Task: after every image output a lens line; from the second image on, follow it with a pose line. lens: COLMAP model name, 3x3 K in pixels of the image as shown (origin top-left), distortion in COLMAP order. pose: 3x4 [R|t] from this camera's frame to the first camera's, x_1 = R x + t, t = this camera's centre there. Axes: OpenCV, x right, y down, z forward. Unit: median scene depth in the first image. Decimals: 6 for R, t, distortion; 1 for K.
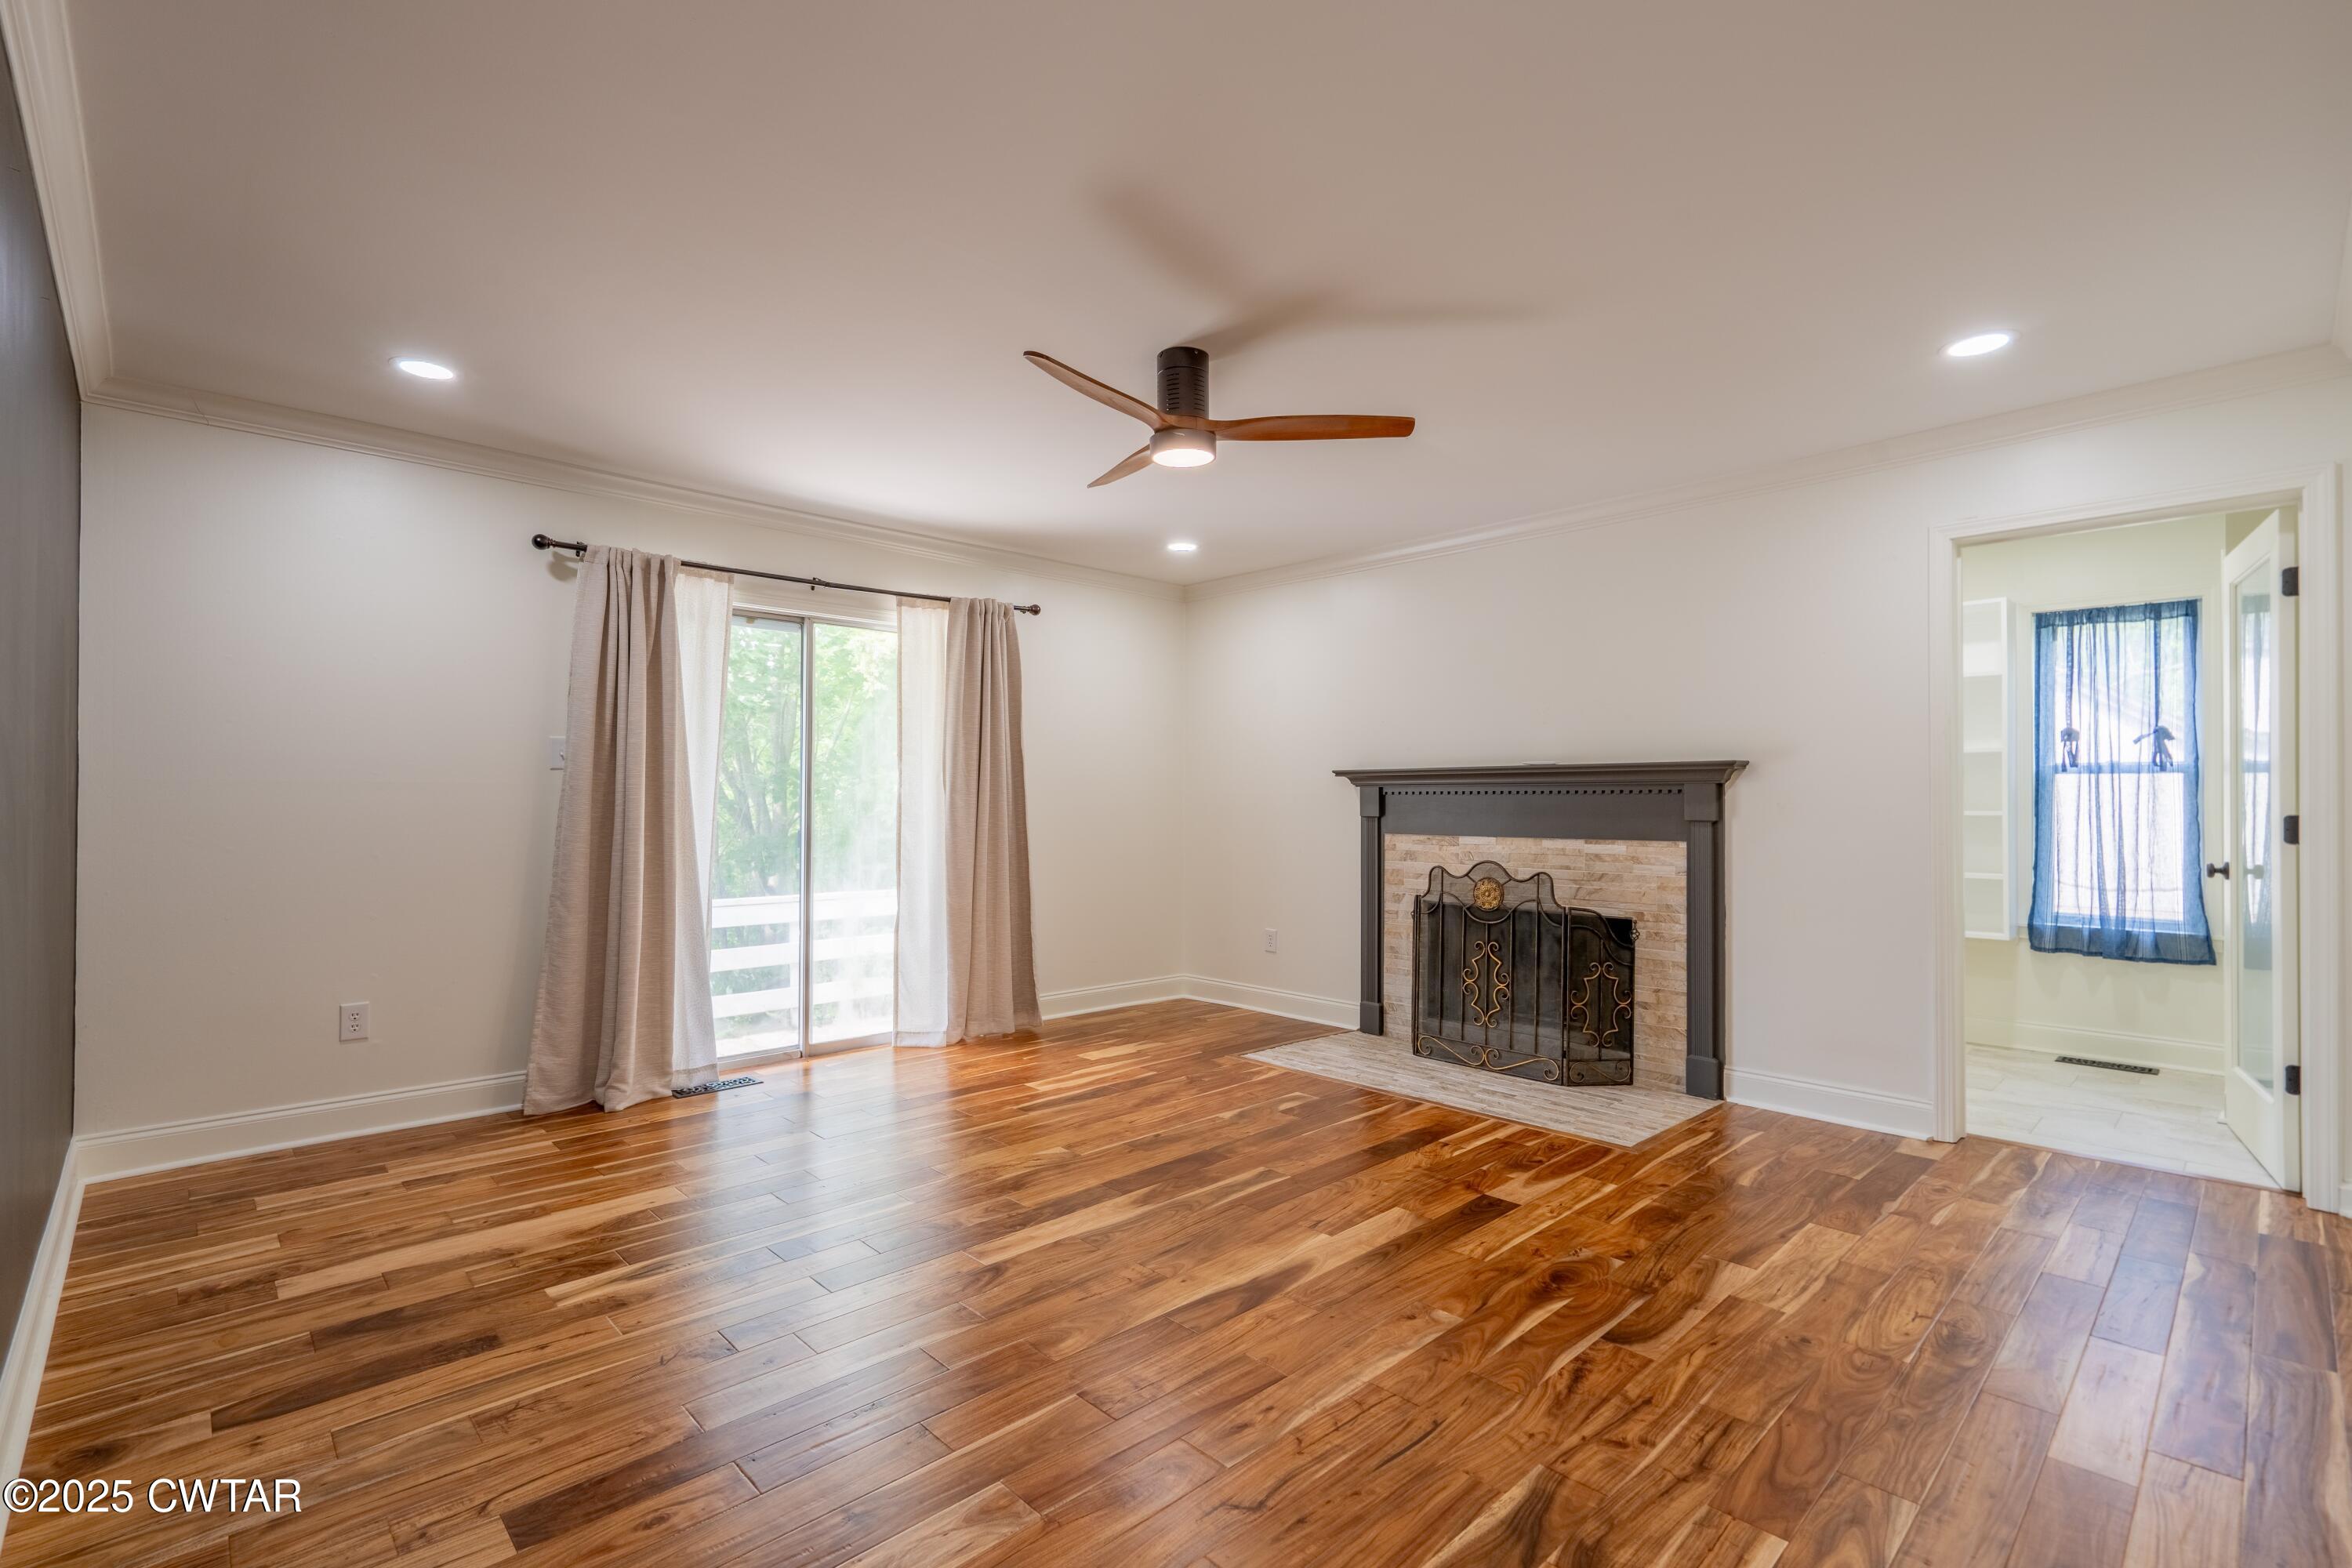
lens RADIAL K [[1059.7, 0, 1173.2], [0, 1059.7, 797.0], [0, 0, 1]] dist [-0.003861, 0.000517]
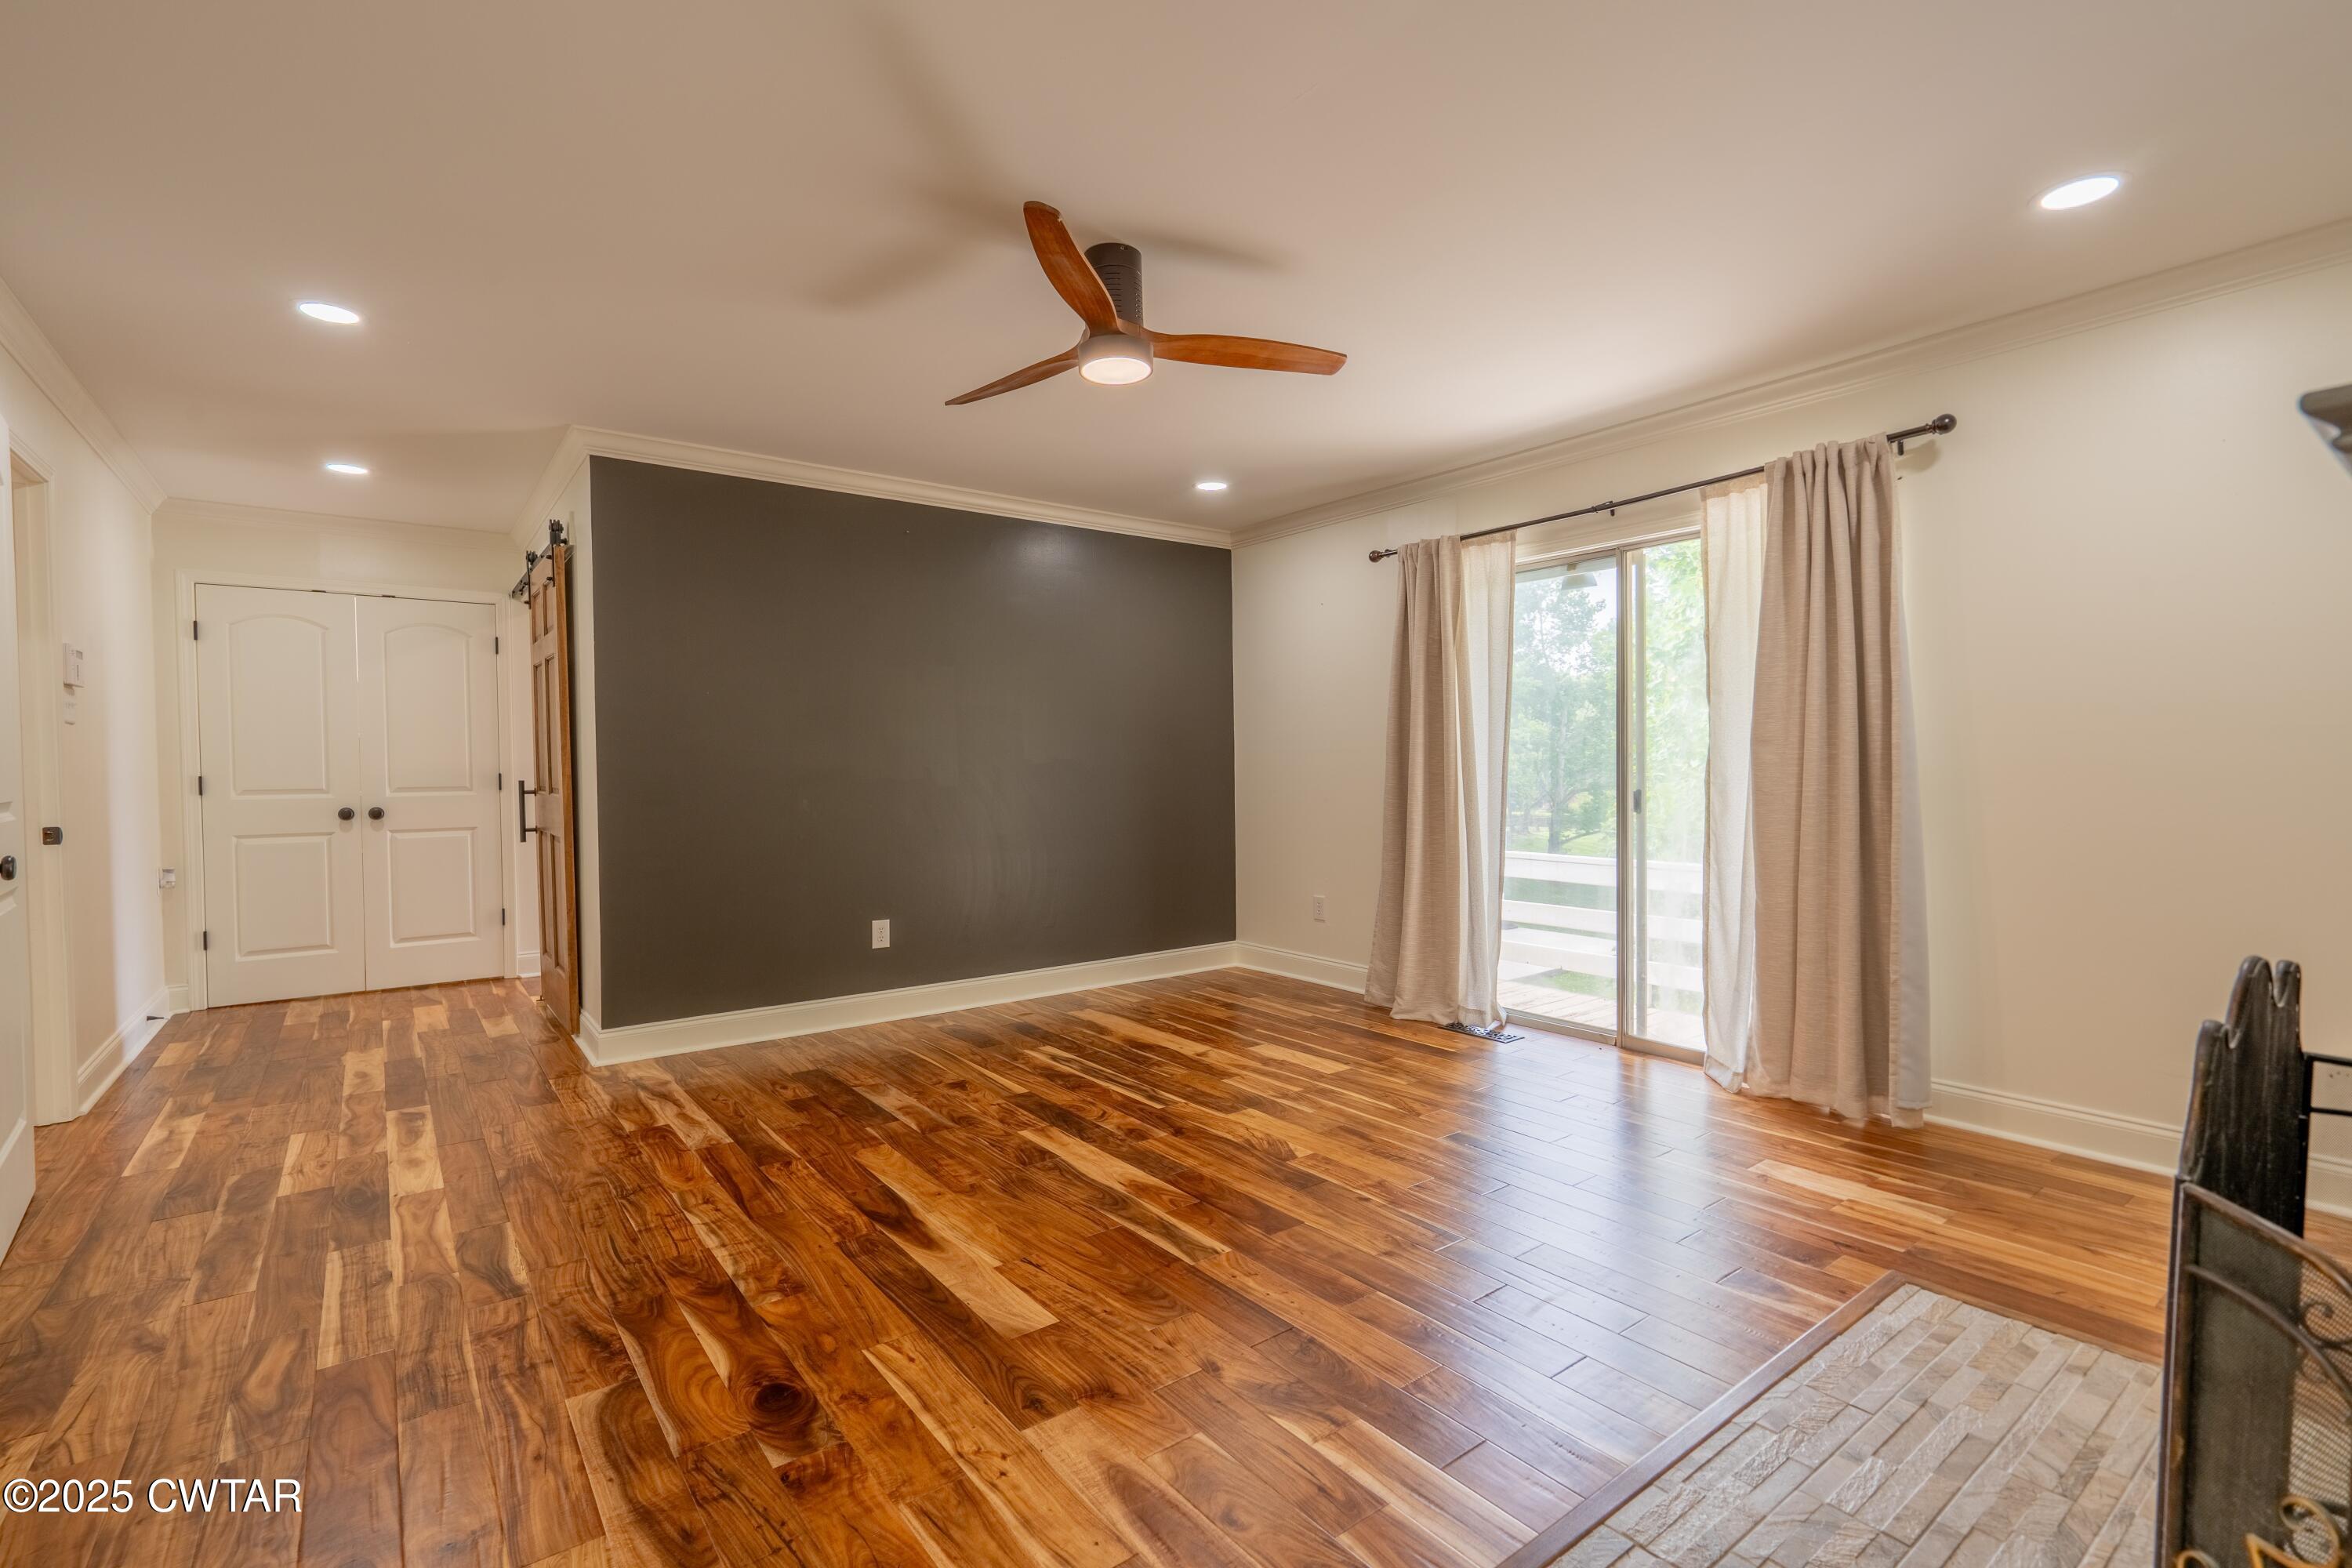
lens RADIAL K [[1059.7, 0, 1162.9], [0, 1059.7, 774.9], [0, 0, 1]] dist [-0.003861, 0.000517]
pose [[-0.116254, 0.008721, -0.993181, 1.317343], [0.013478, 0.999883, 0.007202, 0.018150], [0.993128, -0.012549, -0.116358, 1.670766]]
